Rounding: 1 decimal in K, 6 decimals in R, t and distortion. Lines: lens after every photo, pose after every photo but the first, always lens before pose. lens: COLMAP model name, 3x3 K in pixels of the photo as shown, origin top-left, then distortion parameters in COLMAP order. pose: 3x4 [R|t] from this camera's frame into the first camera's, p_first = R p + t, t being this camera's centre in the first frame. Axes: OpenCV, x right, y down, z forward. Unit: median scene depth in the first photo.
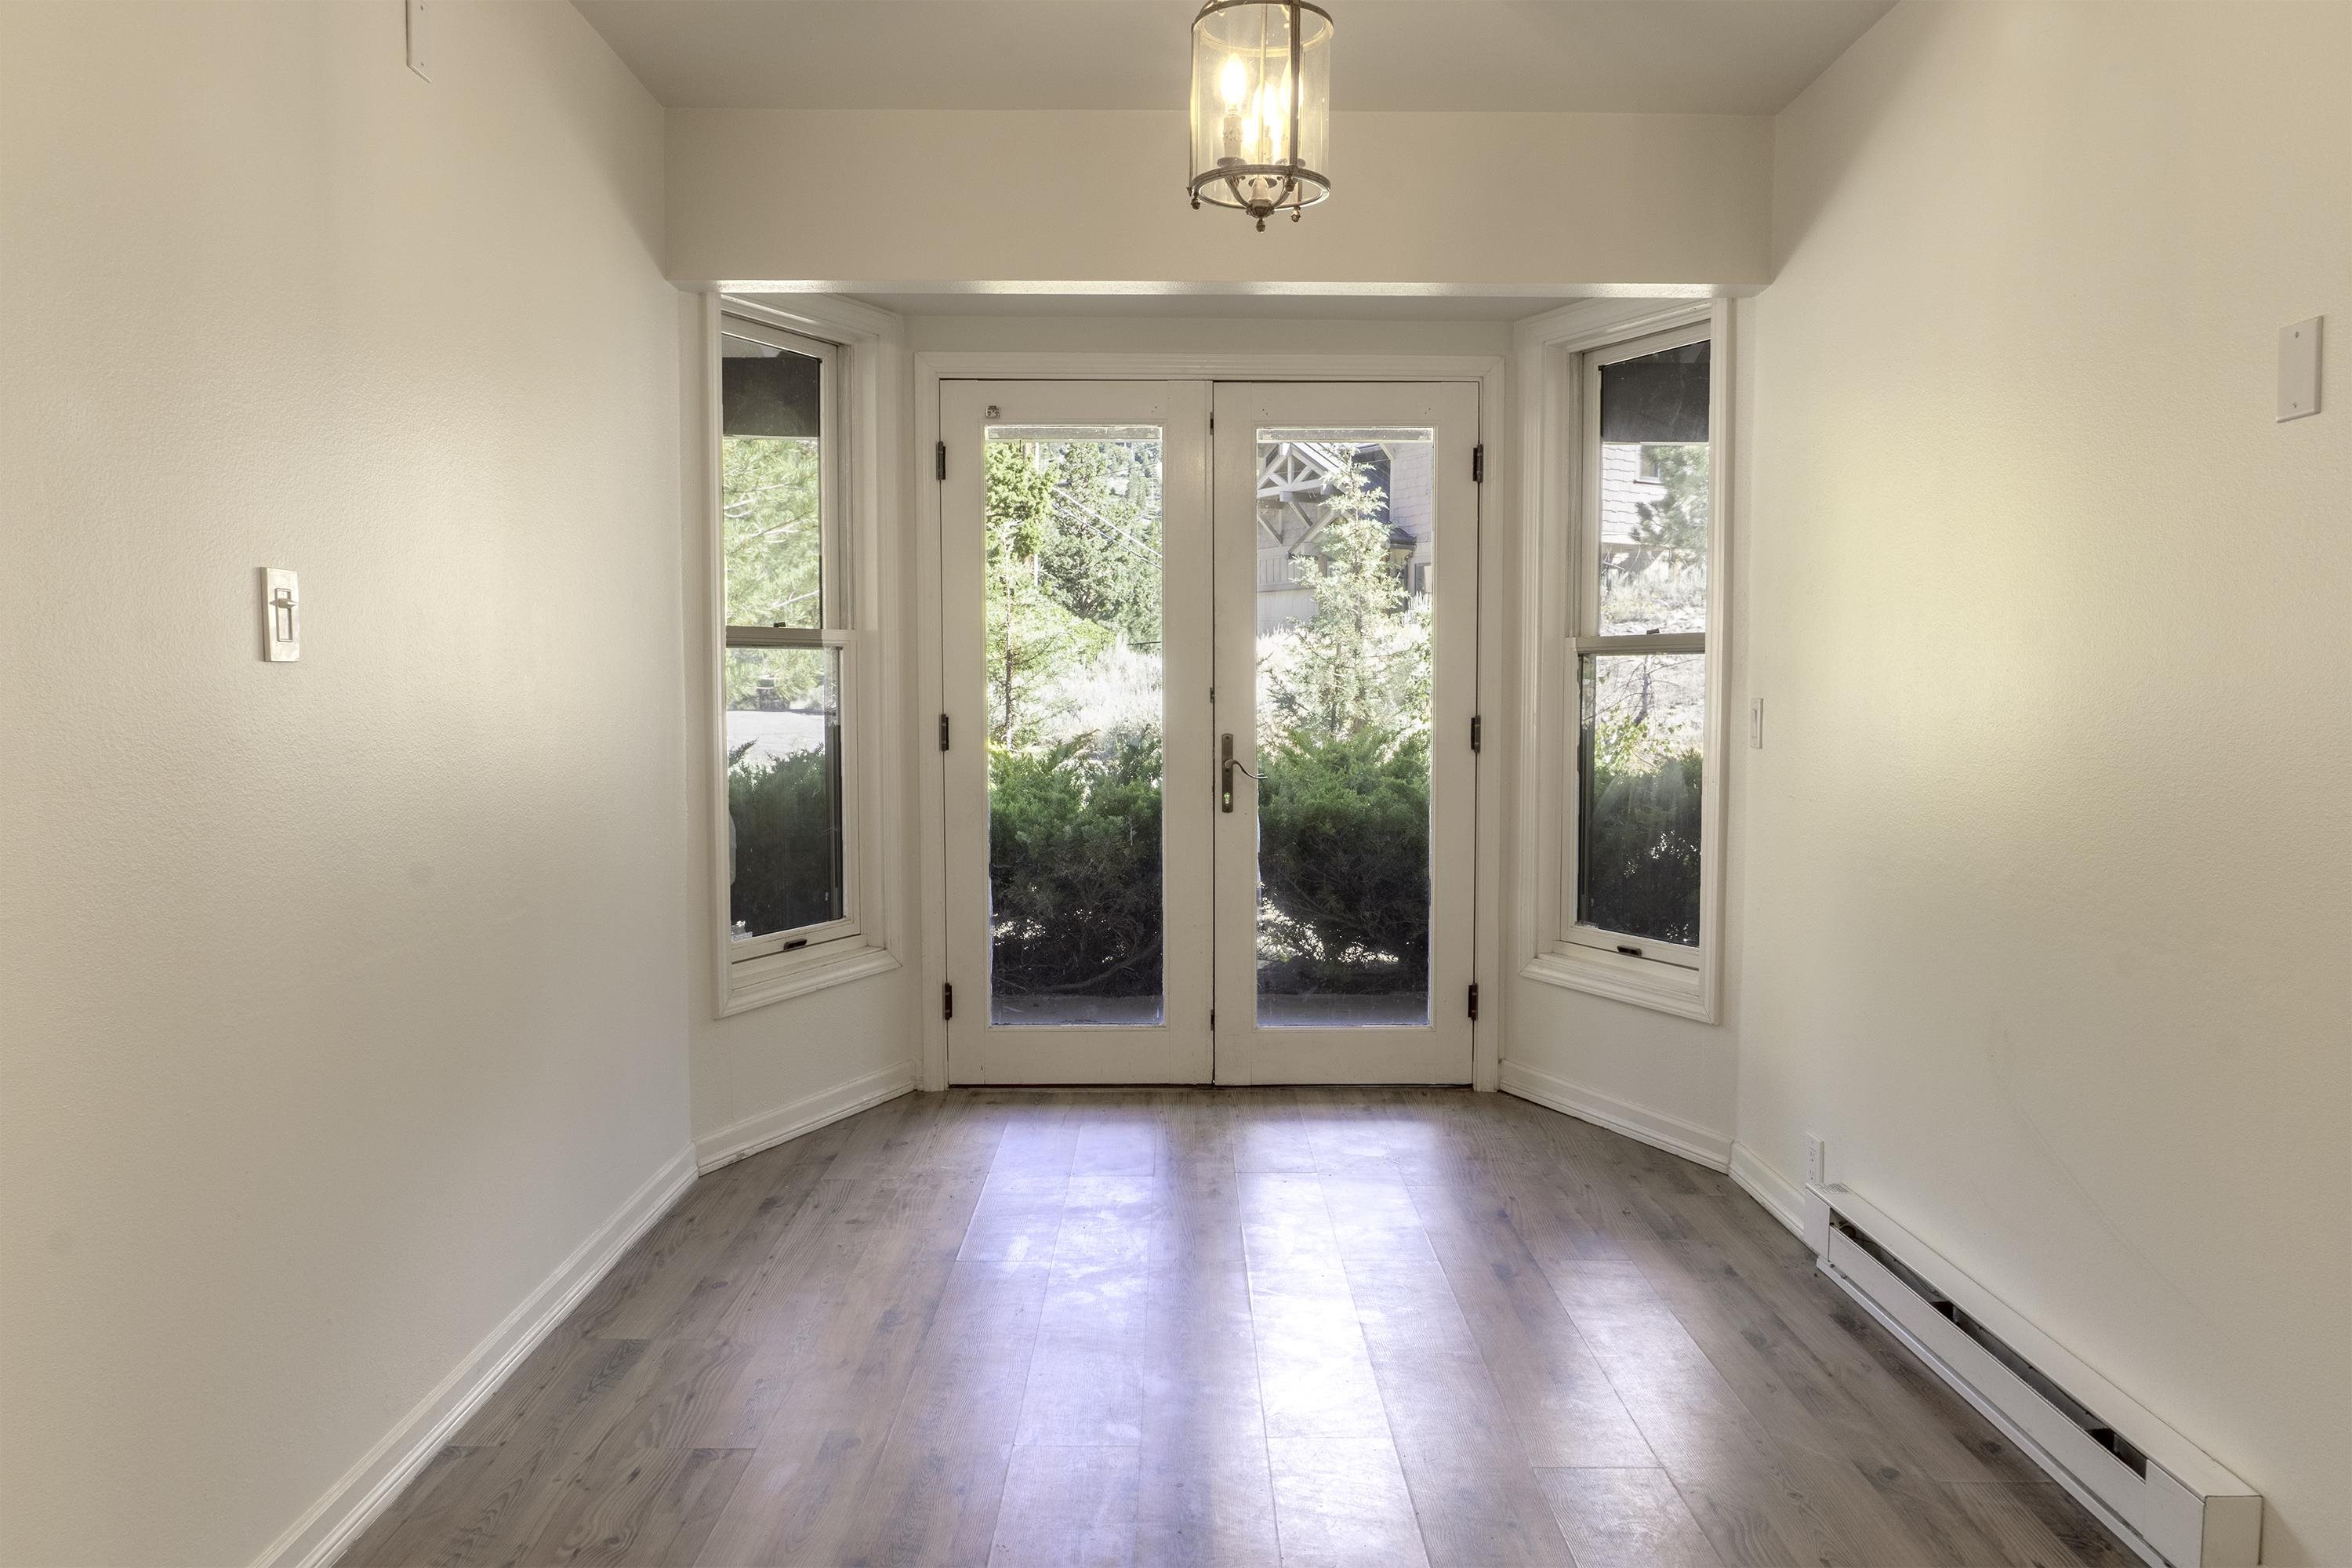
lens RADIAL K [[1654.5, 0, 1176.0], [0, 1654.5, 784.0], [0, 0, 1]] dist [0.001464, -0.006181]
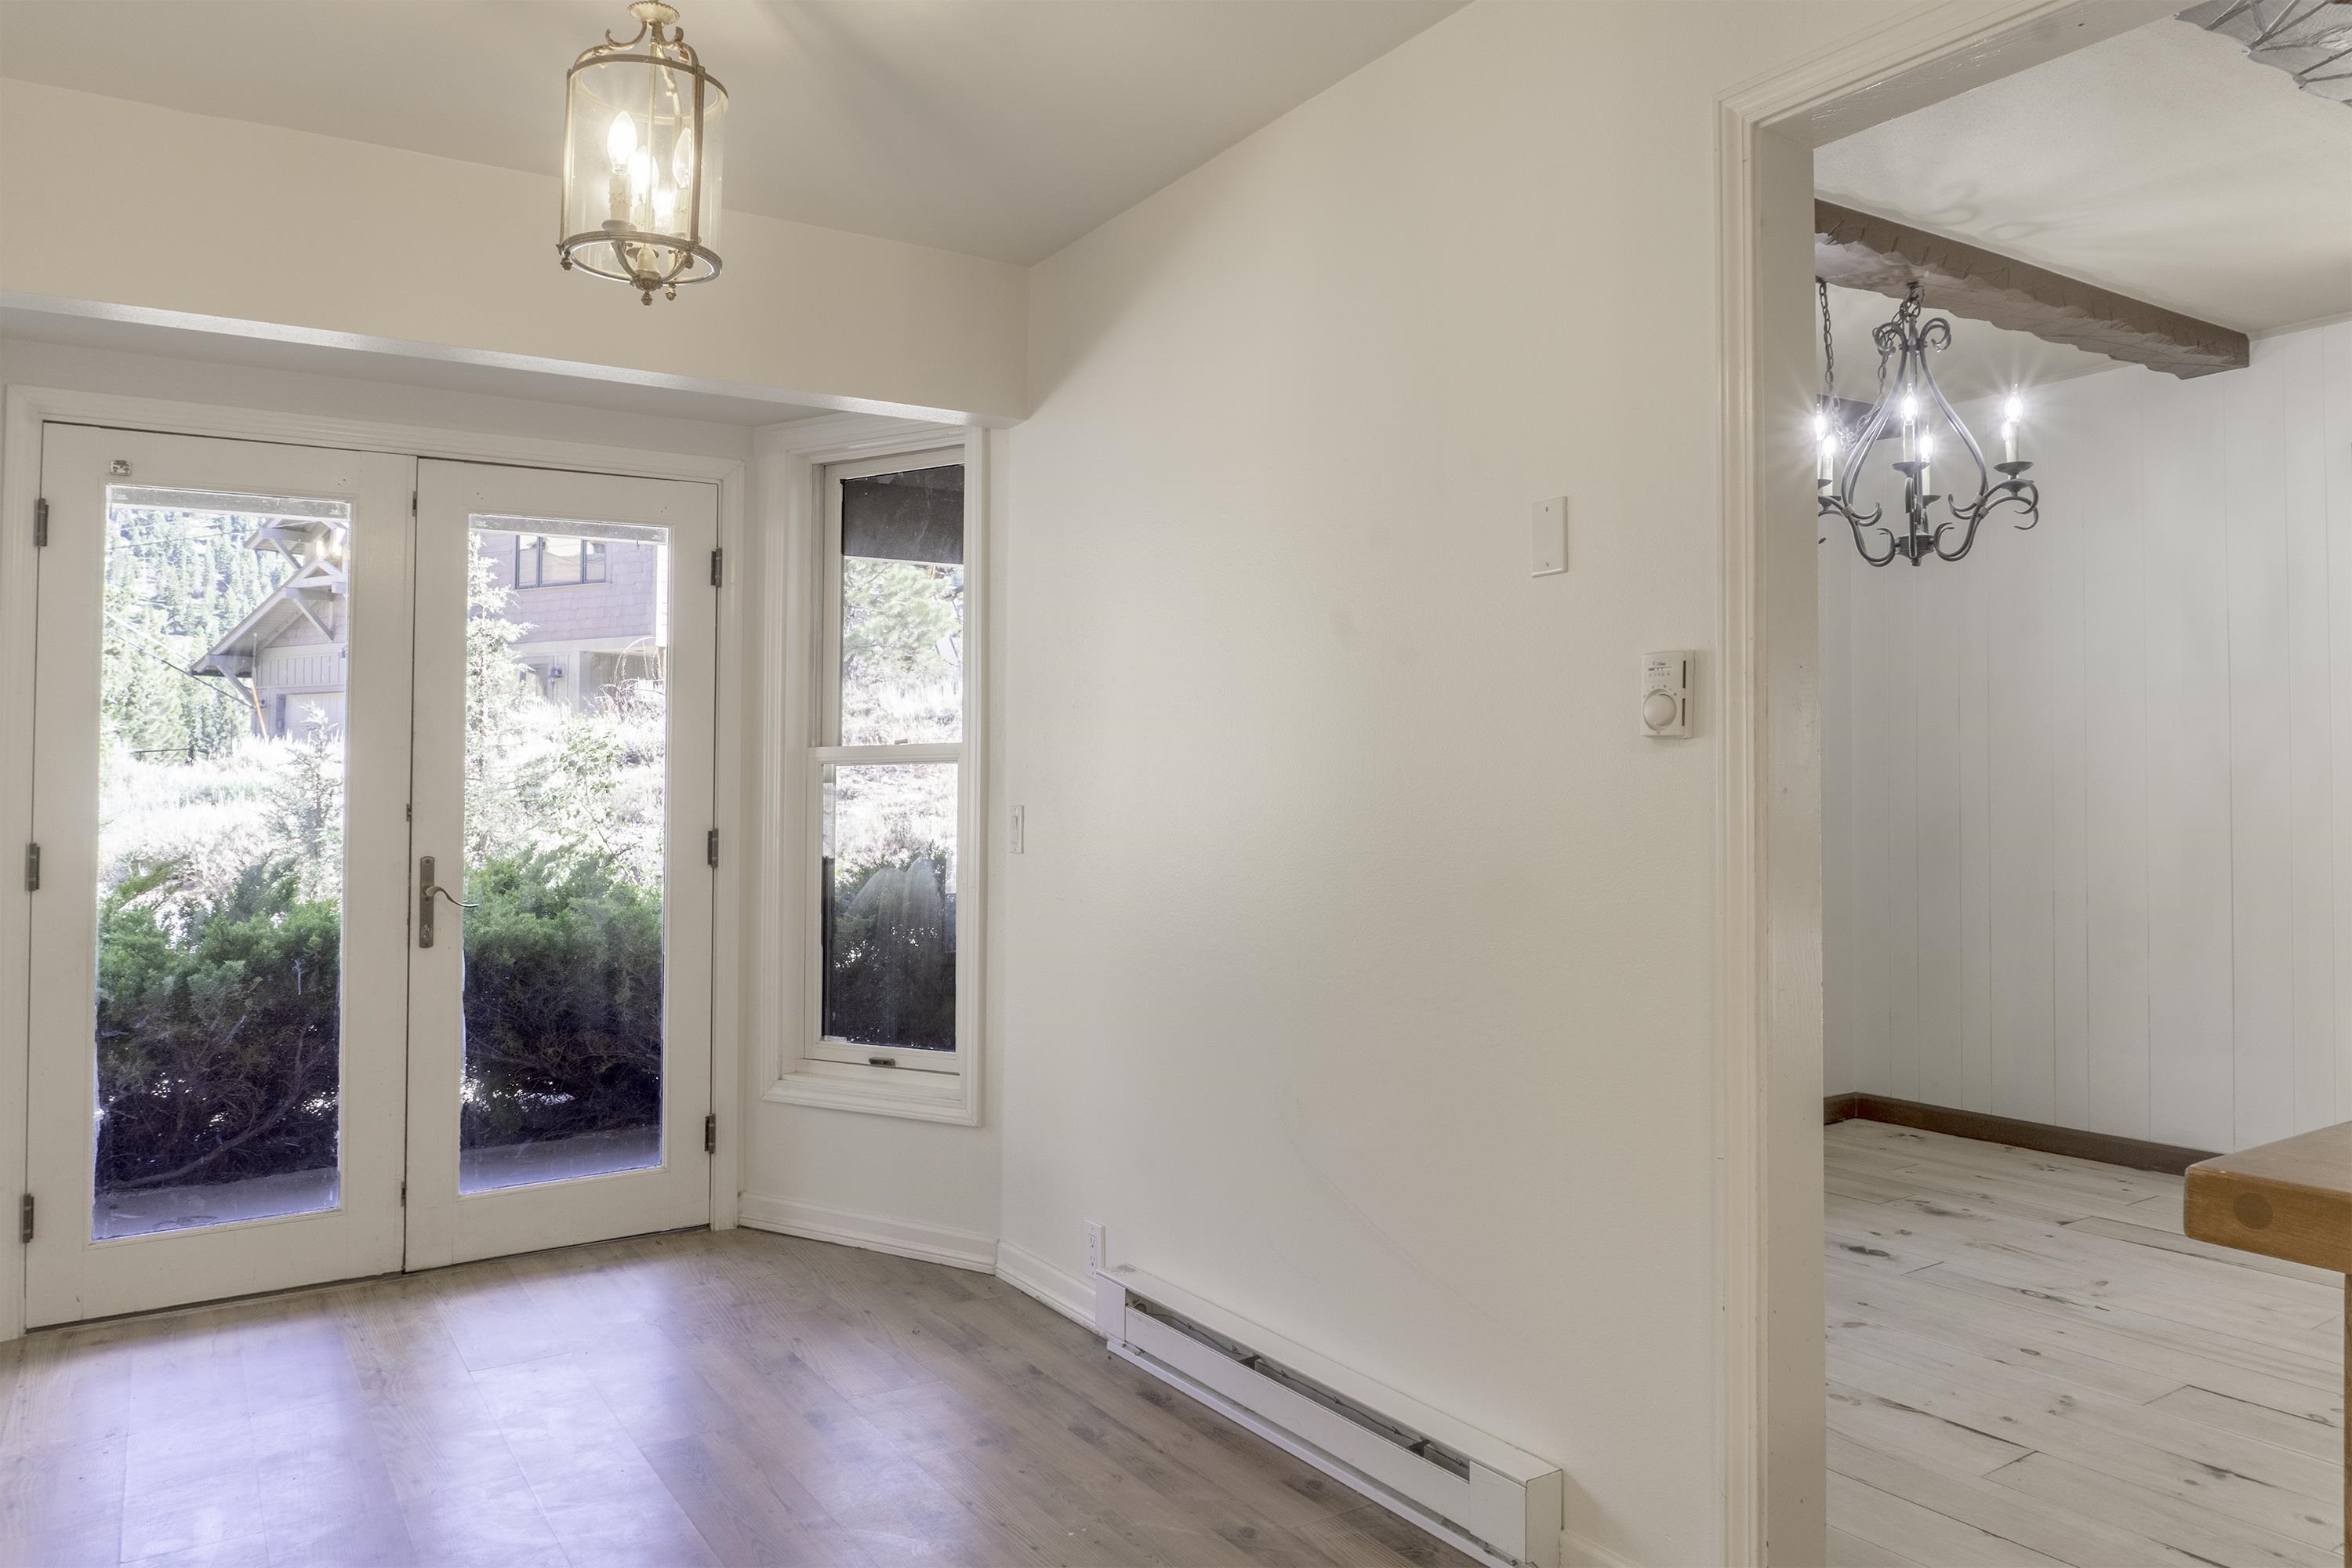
lens RADIAL K [[1650.8, 0, 1179.3], [0, 1650.8, 741.6], [0, 0, 1]] dist [-0.008284, 0.000642]
pose [[0.838215, 0.003943, 0.545326, -0.117826], [0.045483, 0.995984, -0.077113, -0.006159], [-0.543440, 0.089440, 0.834670, 0.061117]]
